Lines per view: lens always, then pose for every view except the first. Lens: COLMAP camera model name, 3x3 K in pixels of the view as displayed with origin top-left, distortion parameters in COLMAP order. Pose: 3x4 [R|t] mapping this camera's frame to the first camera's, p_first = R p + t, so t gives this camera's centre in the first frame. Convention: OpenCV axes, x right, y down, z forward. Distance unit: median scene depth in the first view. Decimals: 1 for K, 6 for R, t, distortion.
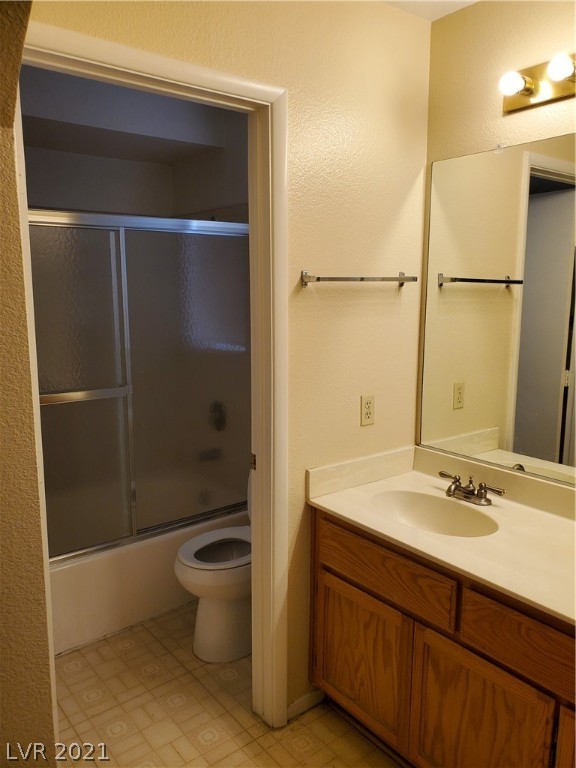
lens RADIAL K [[591.7, 0, 288.0], [0, 591.7, 384.0], [0, 0, 1]] dist [0.021154, -0.005441]
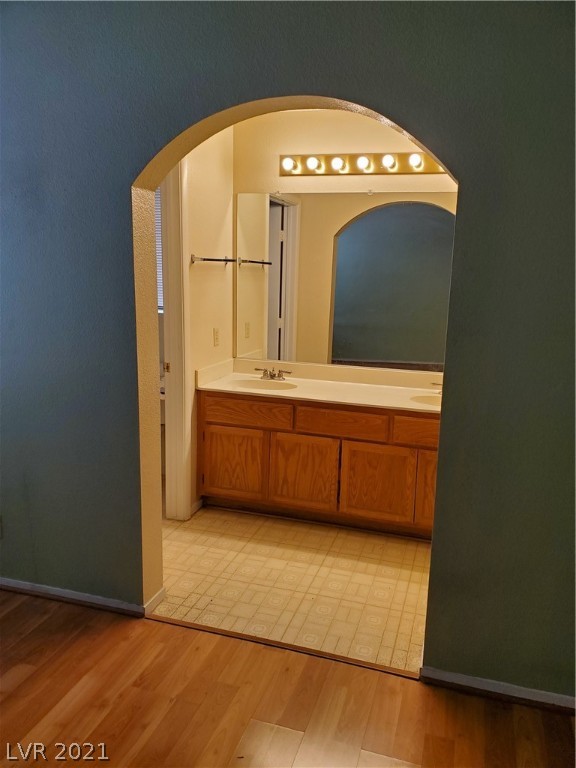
lens RADIAL K [[600.9, 0, 291.8], [0, 600.9, 376.1], [0, 0, 1]] dist [0.030468, -0.012927]
pose [[0.825399, -0.073924, 0.559690, -0.817673], [0.056504, 0.997229, 0.048387, 0.107453], [-0.561716, -0.008314, 0.827289, -0.703403]]
